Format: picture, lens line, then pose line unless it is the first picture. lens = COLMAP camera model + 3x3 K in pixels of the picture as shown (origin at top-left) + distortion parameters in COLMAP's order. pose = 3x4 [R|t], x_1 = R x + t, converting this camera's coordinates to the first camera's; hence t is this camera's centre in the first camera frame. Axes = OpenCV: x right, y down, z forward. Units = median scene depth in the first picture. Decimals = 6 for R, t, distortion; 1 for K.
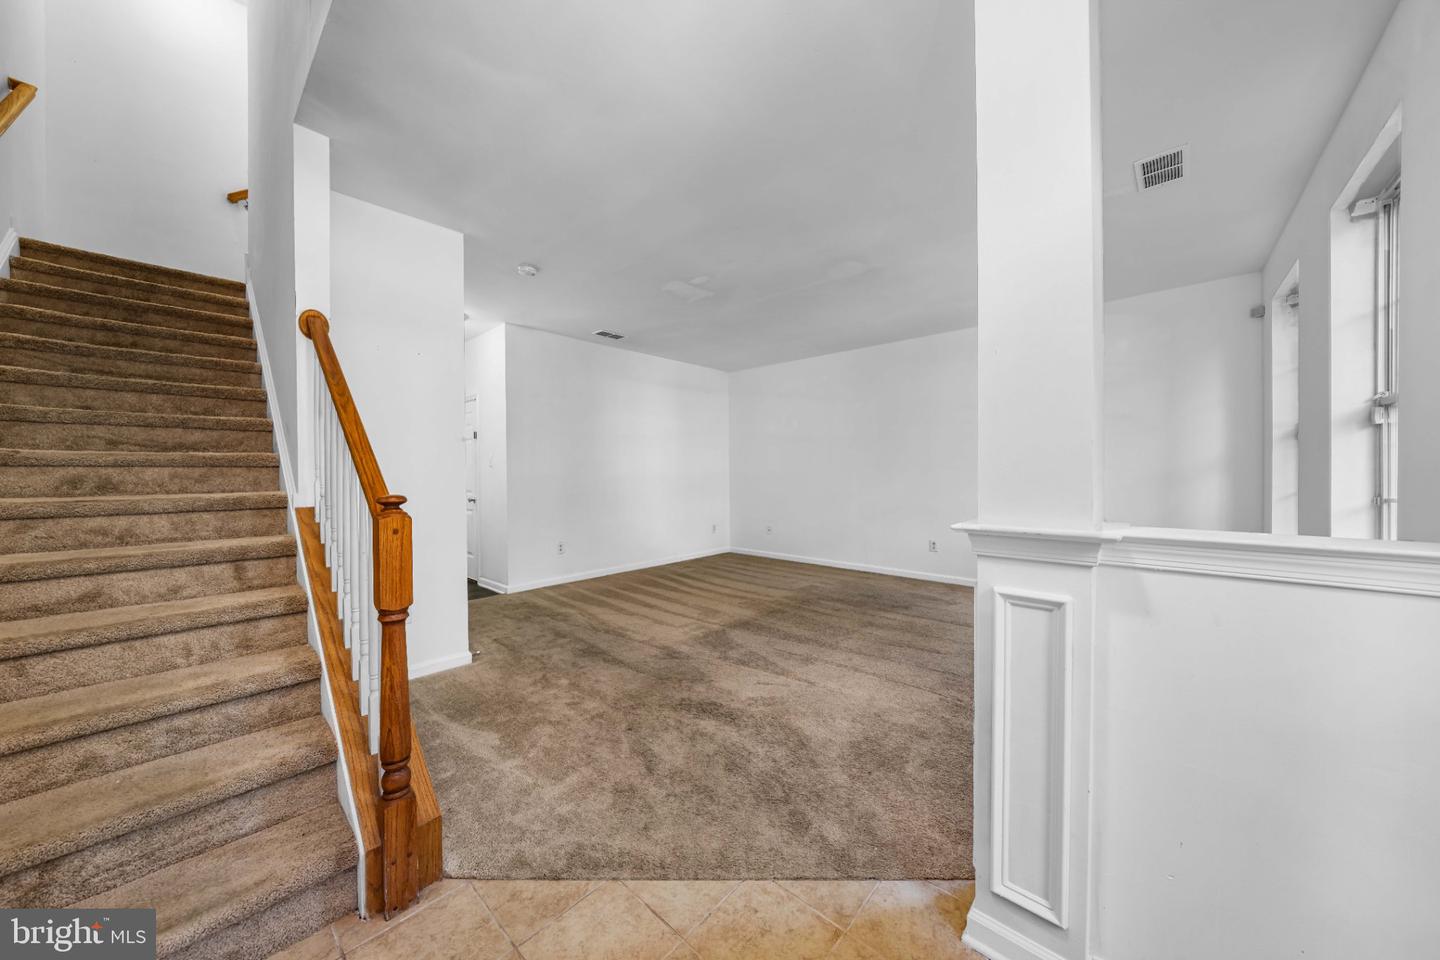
lens RADIAL K [[493.3, 0, 726.2], [0, 493.3, 464.5], [0, 0, 1]] dist [0.000109, -0.000020]
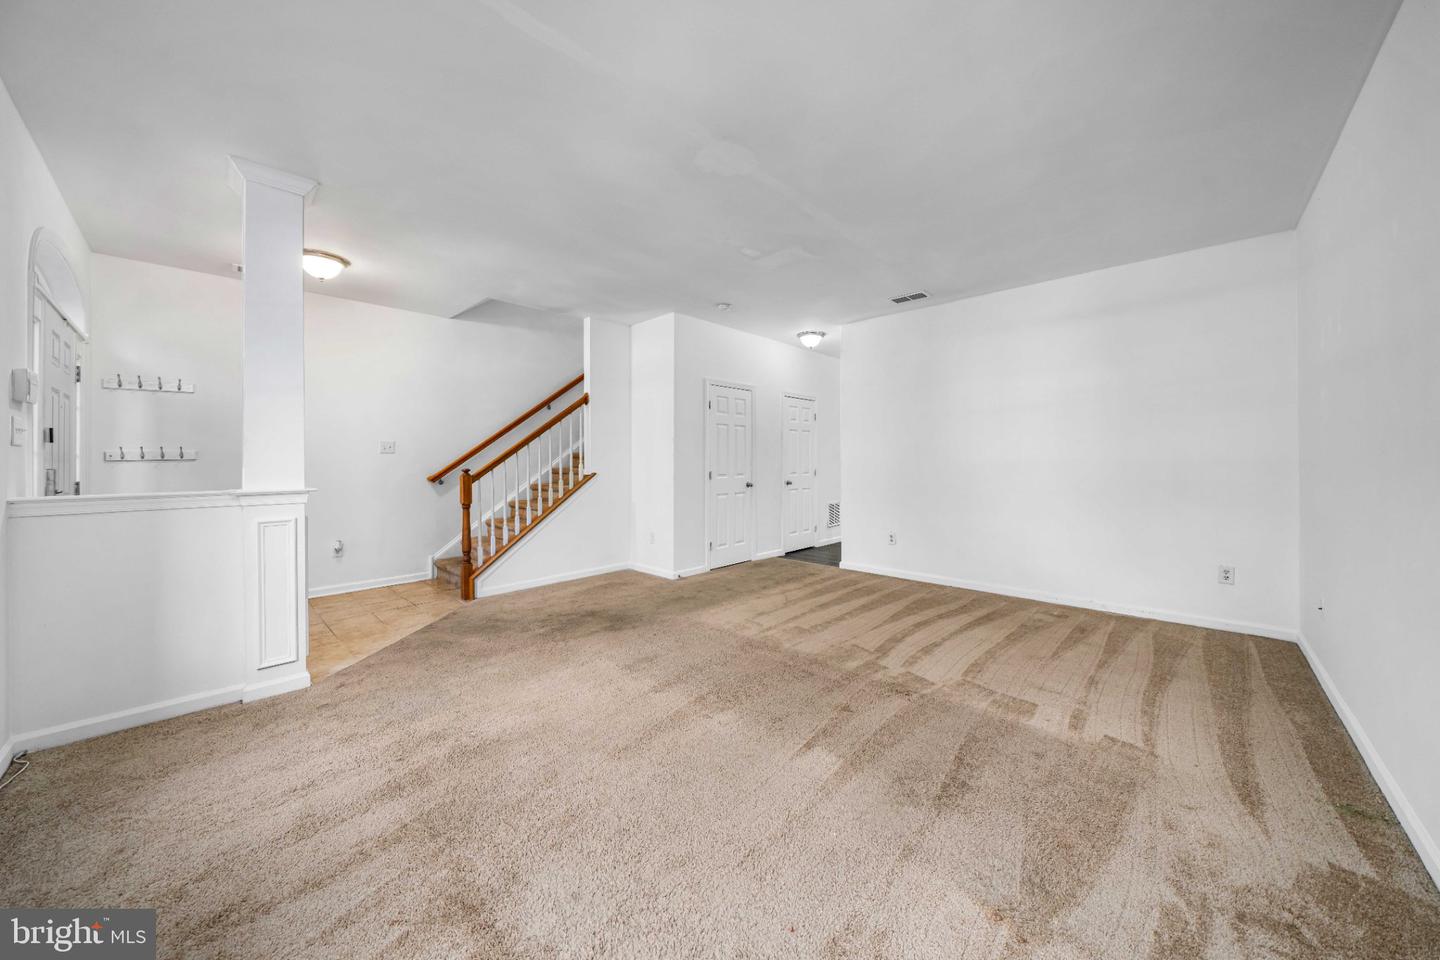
lens RADIAL K [[493.3, 0, 726.2], [0, 493.3, 464.5], [0, 0, 1]] dist [0.000109, -0.000020]
pose [[-0.024852, 0.016333, -0.999558, 0.848765], [0.024856, 0.999568, 0.015715, 0.003586], [0.999382, -0.024455, -0.025247, 0.952740]]
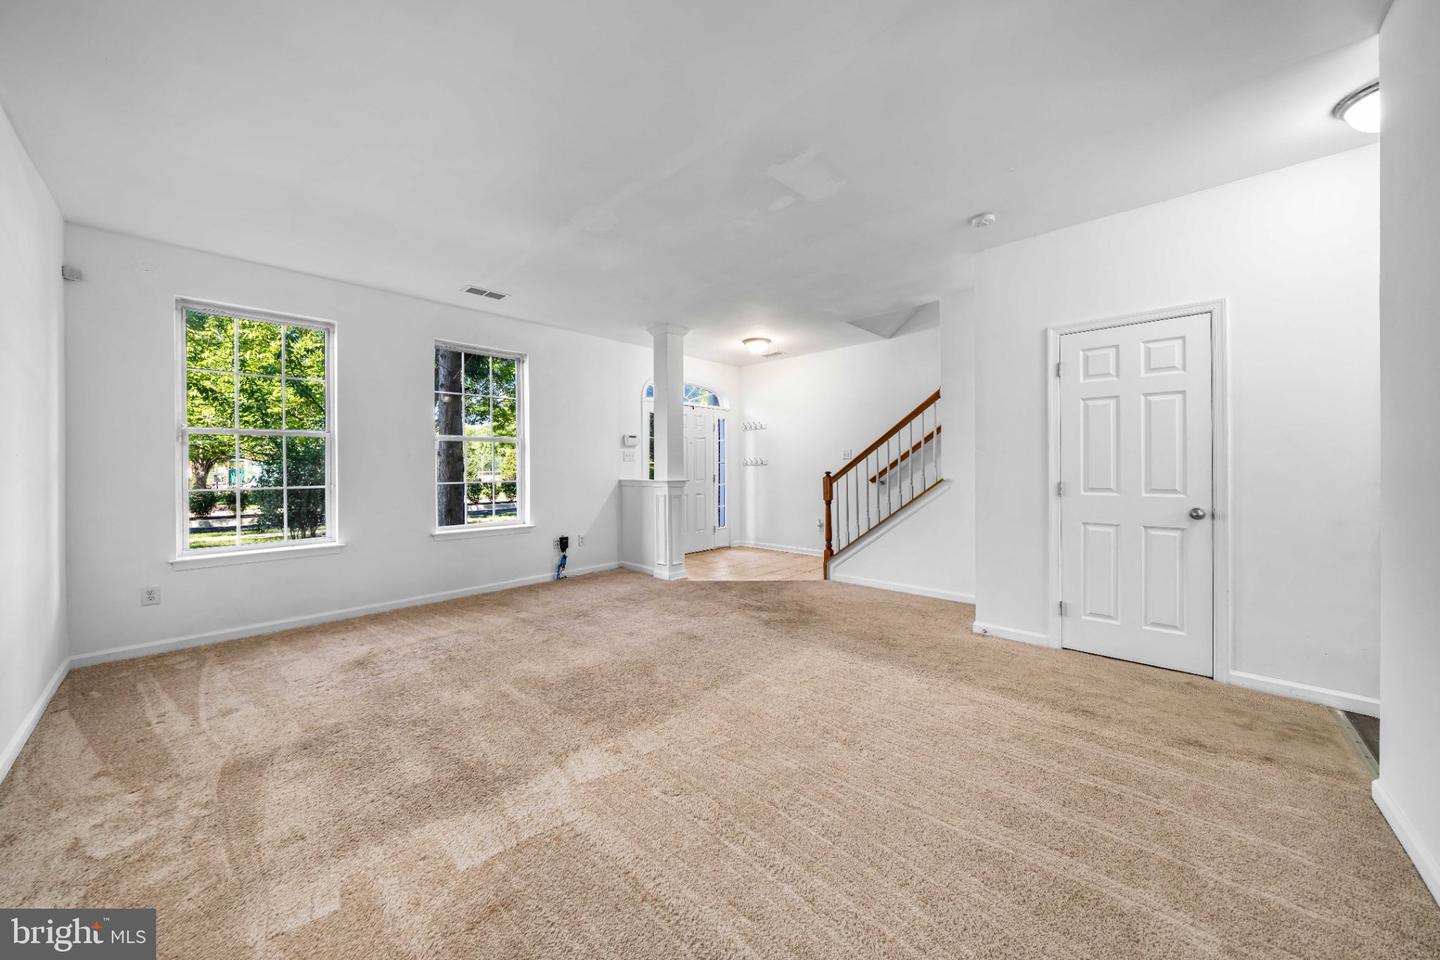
lens RADIAL K [[493.3, 0, 726.2], [0, 493.3, 464.5], [0, 0, 1]] dist [0.000109, -0.000020]
pose [[-0.999262, 0.016252, 0.034817, 0.003554], [0.015422, 0.999594, -0.023977, 0.025352], [-0.035192, -0.023422, -0.999106, 1.691074]]
